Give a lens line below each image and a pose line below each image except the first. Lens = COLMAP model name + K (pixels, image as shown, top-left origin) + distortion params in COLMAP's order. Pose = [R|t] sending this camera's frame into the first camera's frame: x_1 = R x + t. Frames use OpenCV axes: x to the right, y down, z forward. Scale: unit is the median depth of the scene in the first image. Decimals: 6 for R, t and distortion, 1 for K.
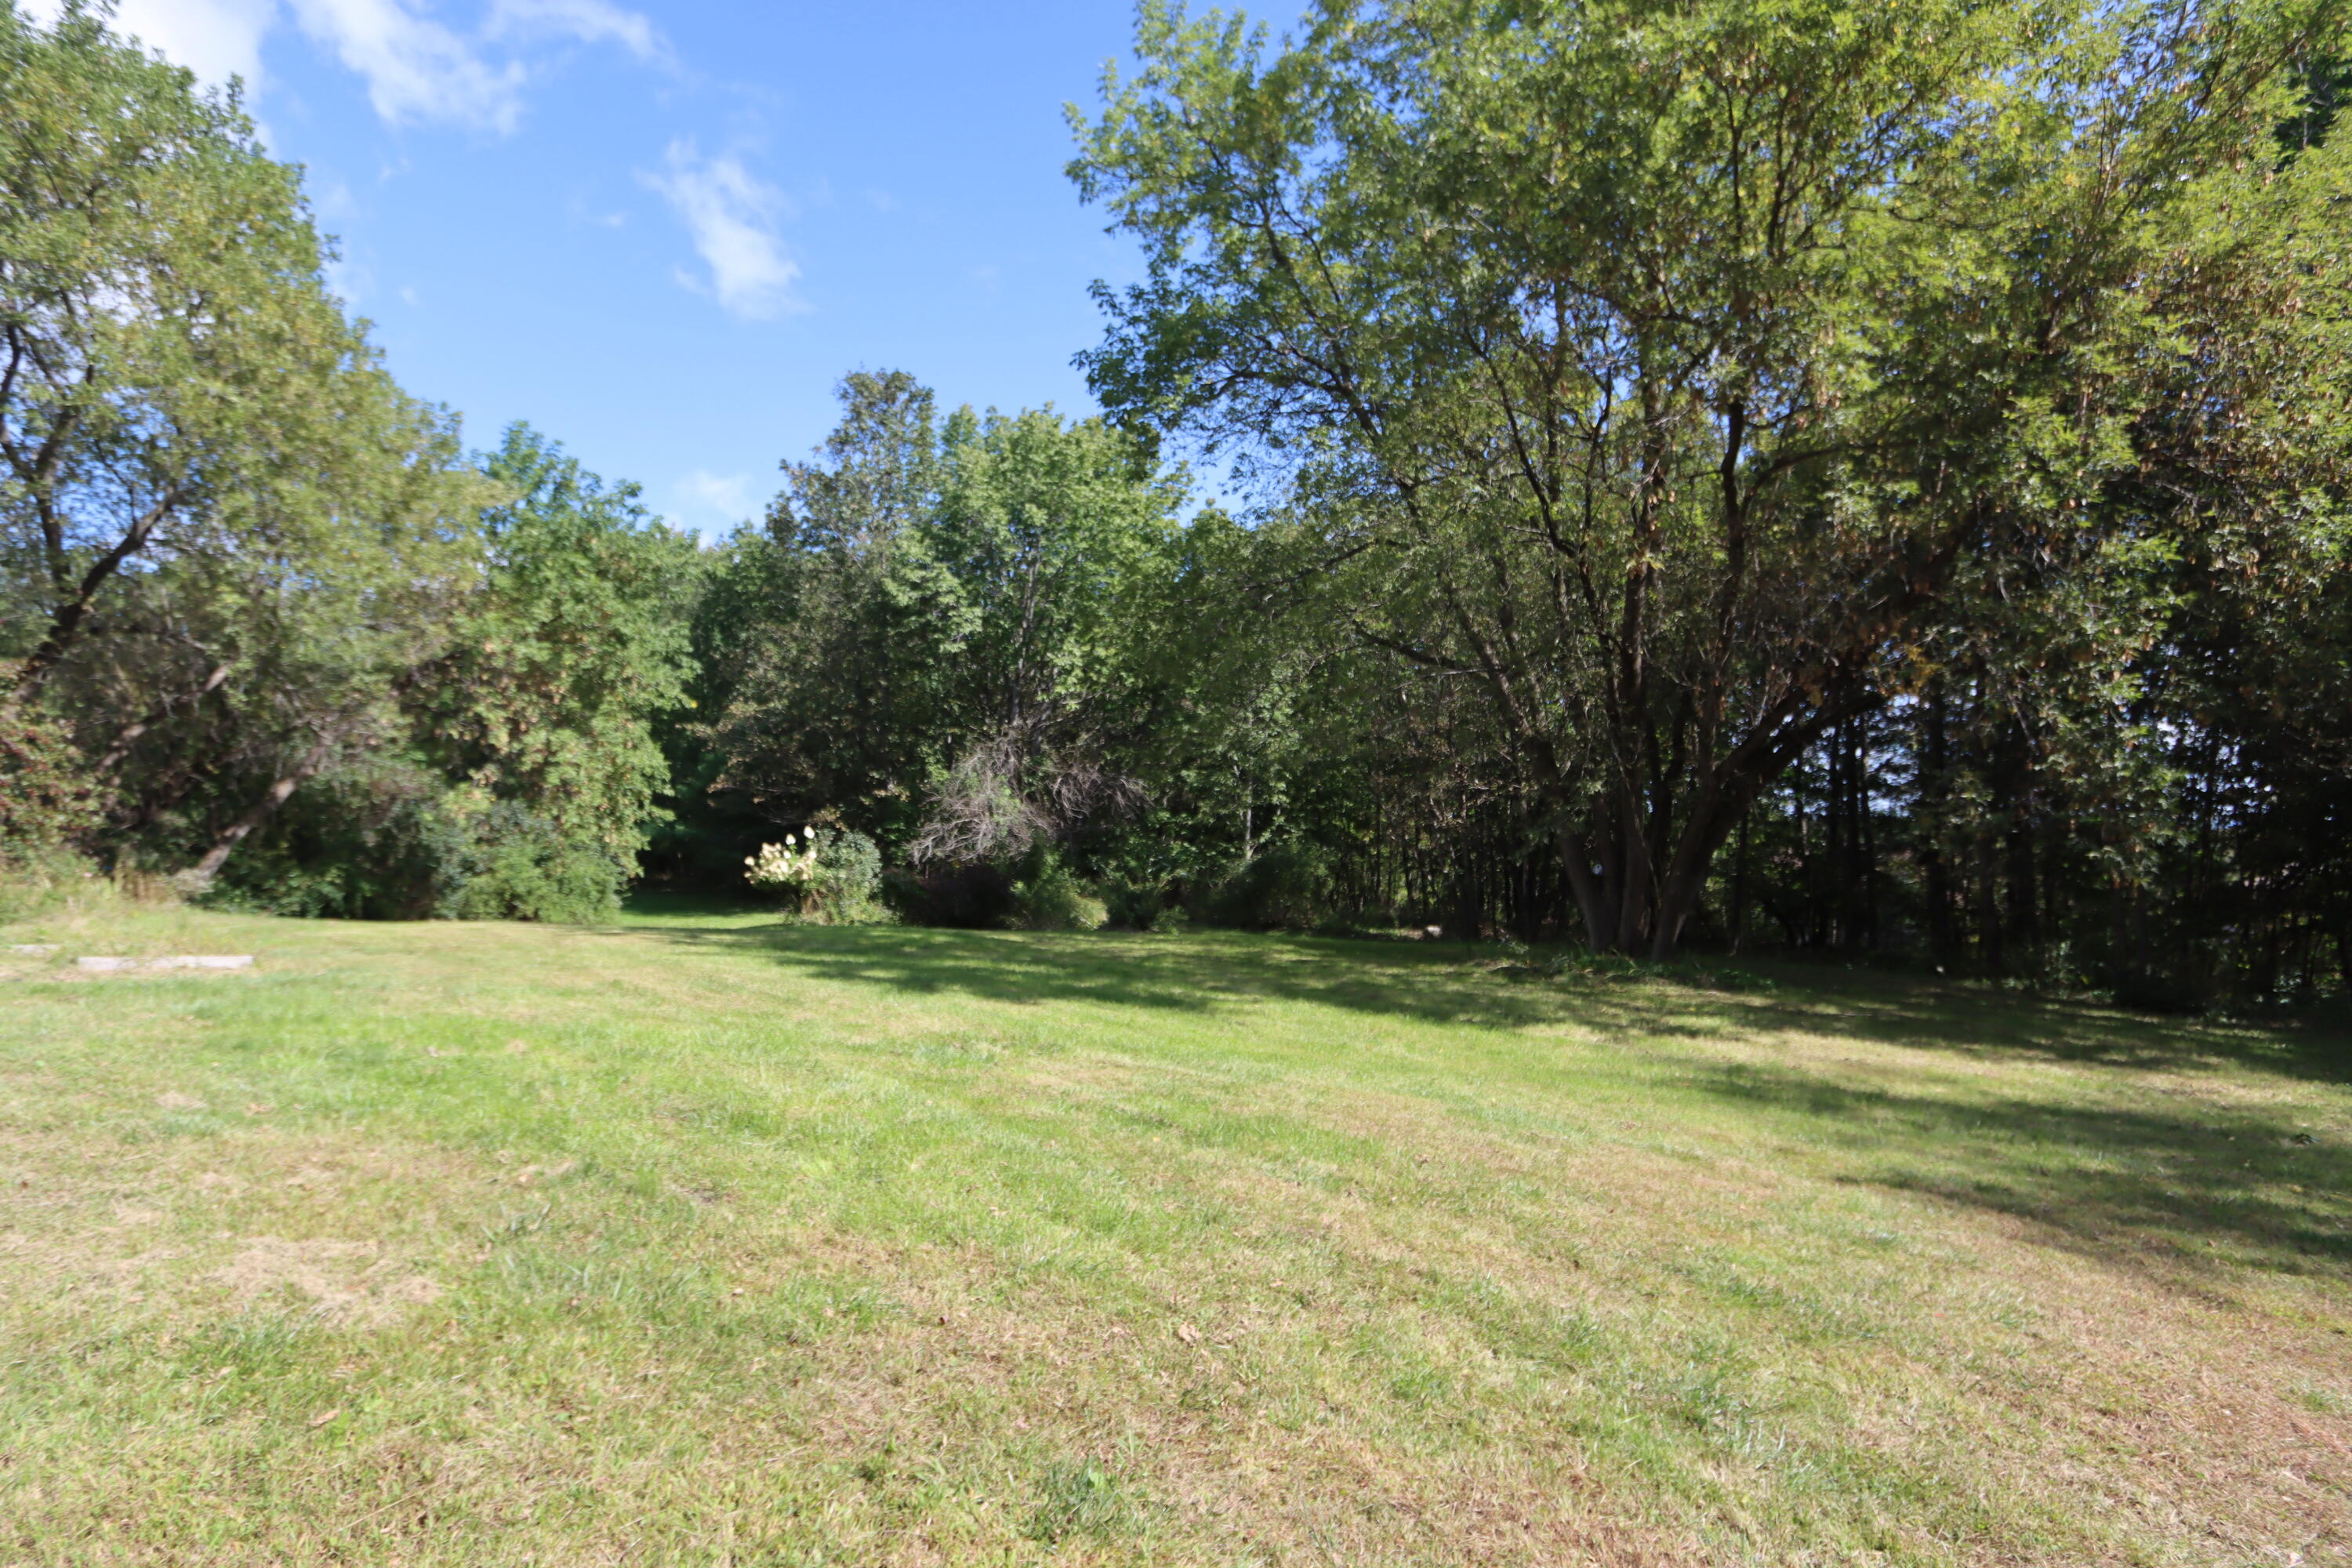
lens RADIAL K [[1282.4, 0, 1141.5], [0, 1282.4, 782.8], [0, 0, 1]] dist [-0.002511, -0.000549]
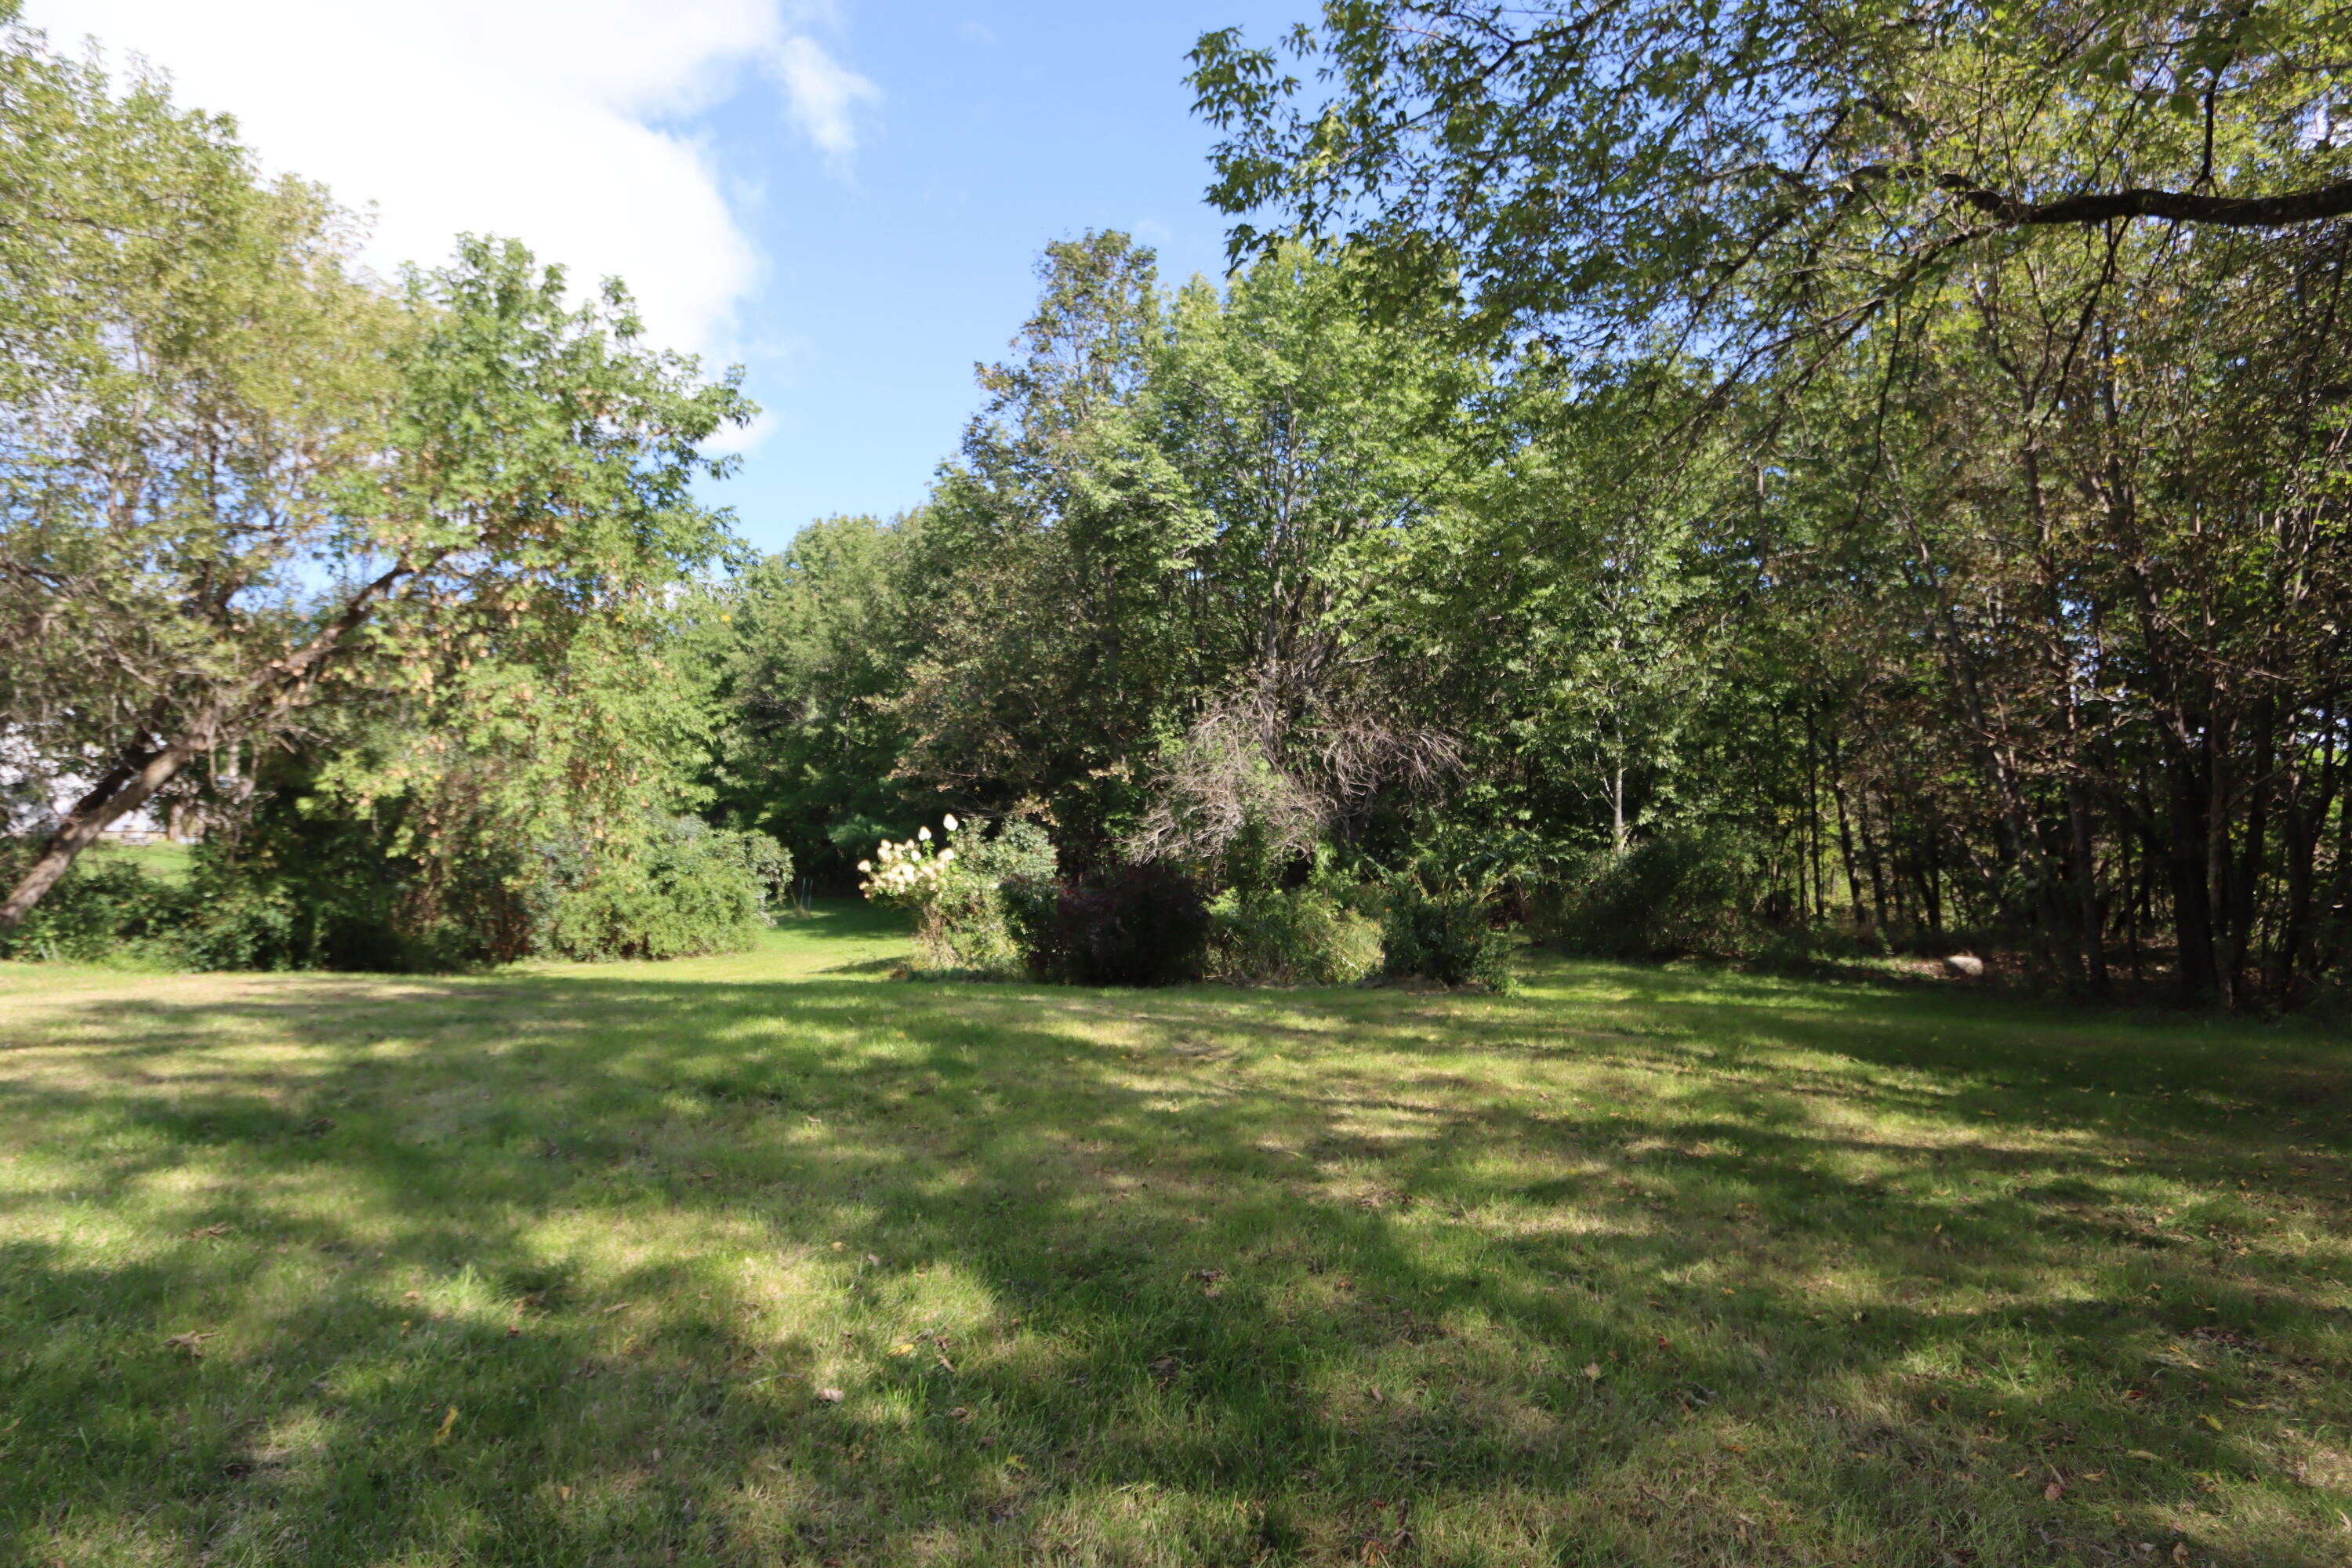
lens RADIAL K [[1243.6, 0, 1166.4], [0, 1243.6, 742.8], [0, 0, 1]] dist [-0.034840, 0.000069]
pose [[0.970911, -0.041253, -0.235858, 0.008596], [0.032357, 0.998616, -0.041468, 0.023074], [0.237243, 0.032631, 0.970902, 0.323397]]
